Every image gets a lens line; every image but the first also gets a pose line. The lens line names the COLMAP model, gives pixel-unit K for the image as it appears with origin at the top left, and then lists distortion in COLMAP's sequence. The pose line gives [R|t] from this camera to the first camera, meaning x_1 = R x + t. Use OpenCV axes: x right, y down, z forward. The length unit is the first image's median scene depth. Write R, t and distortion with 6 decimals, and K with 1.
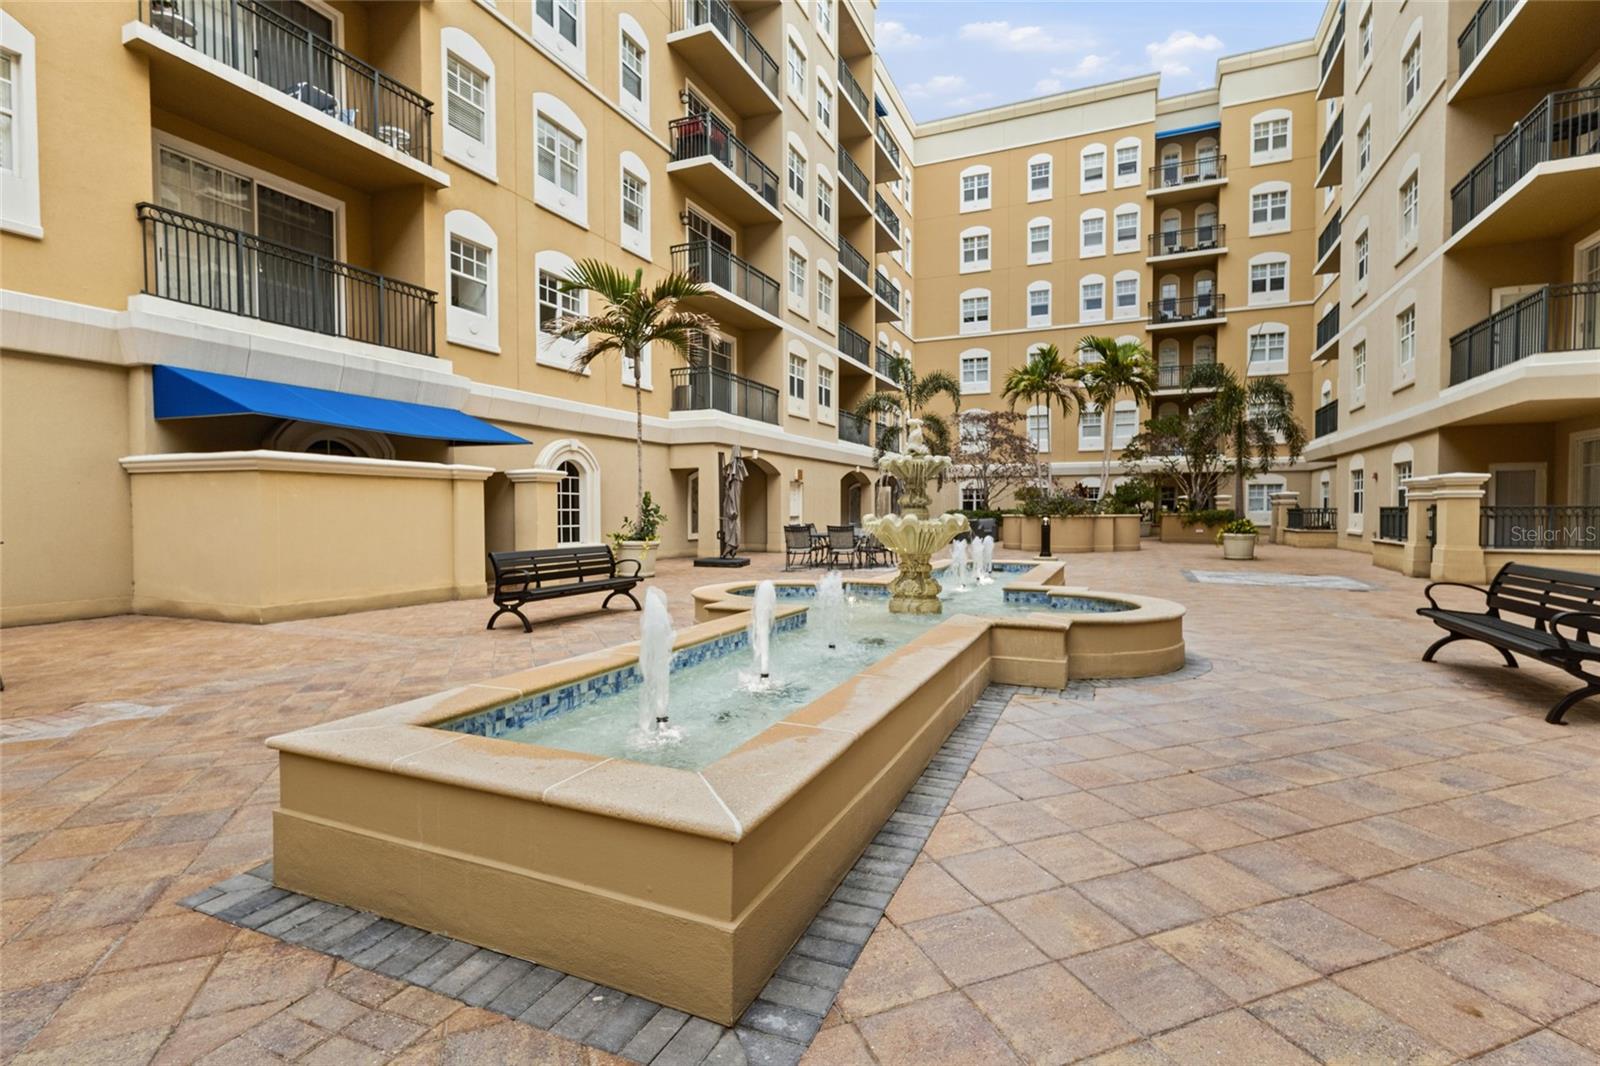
lens RADIAL K [[748.1, 0, 799.7], [0, 748.1, 530.7], [0, 0, 1]] dist [0.004092, 0.000100]
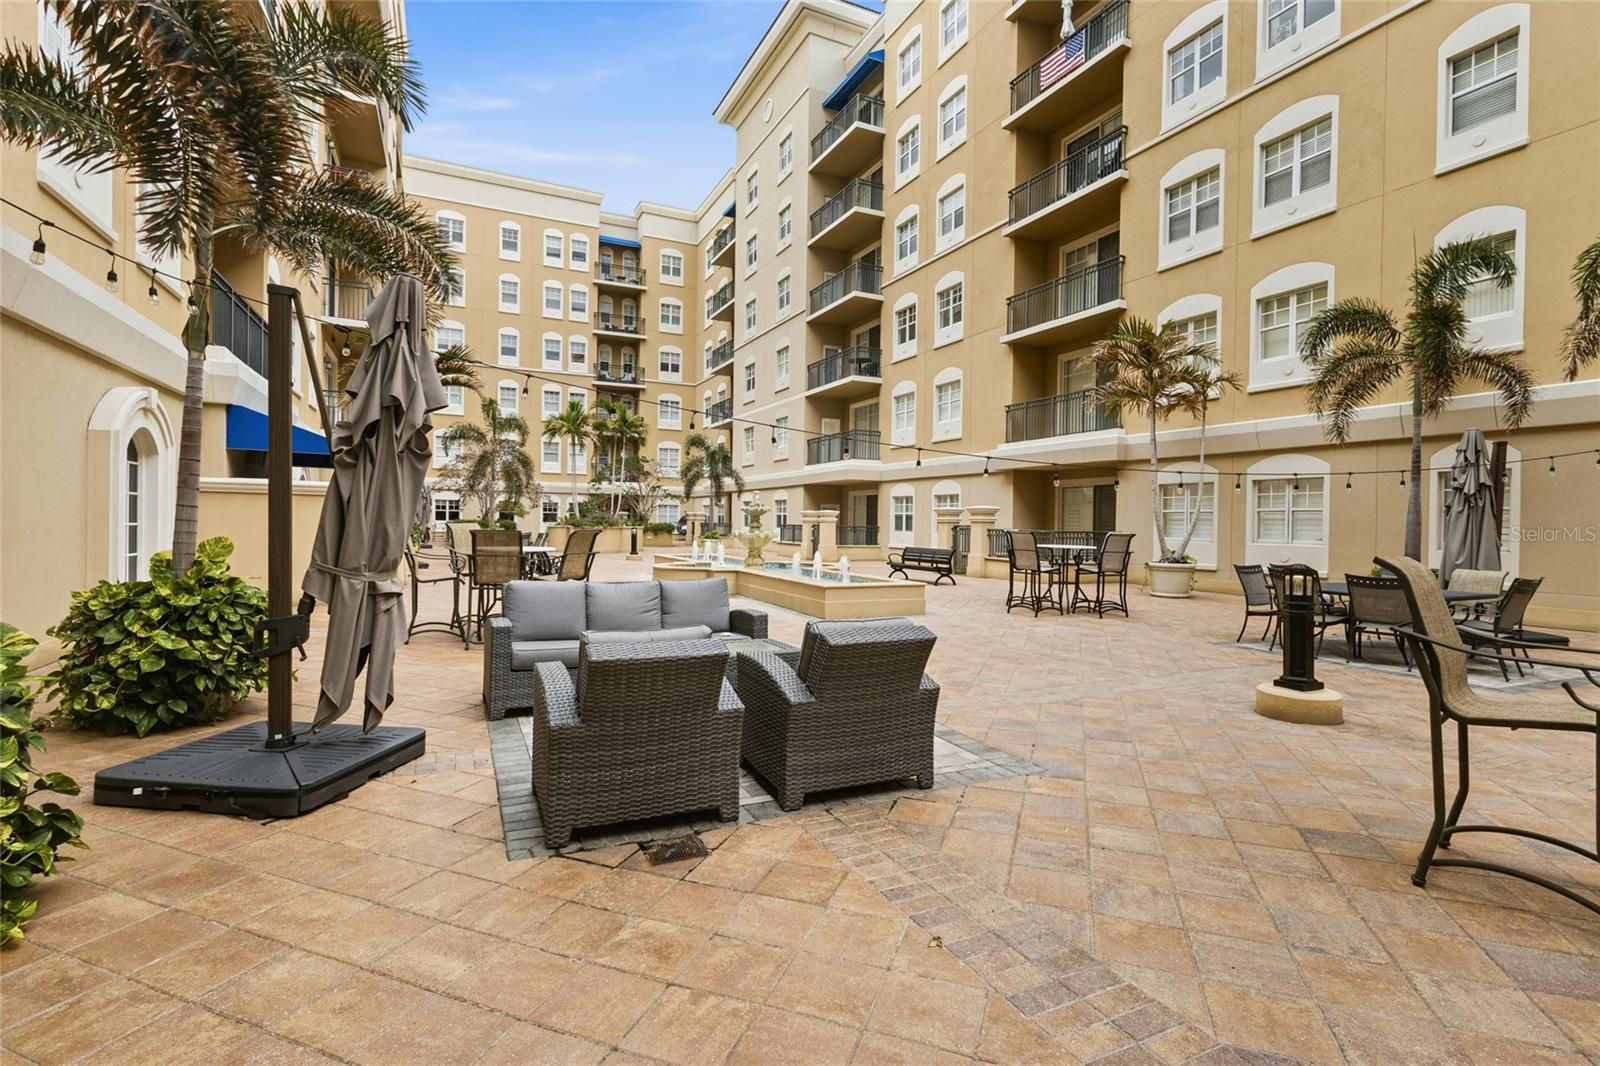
lens RADIAL K [[748.1, 0, 798.1], [0, 748.1, 530.1], [0, 0, 1]] dist [0.004092, 0.000100]
pose [[0.652485, 0.002584, 0.757797, -0.294557], [0.004618, 0.999962, -0.007385, -0.001426], [-0.757788, 0.008318, 0.652448, -0.123973]]
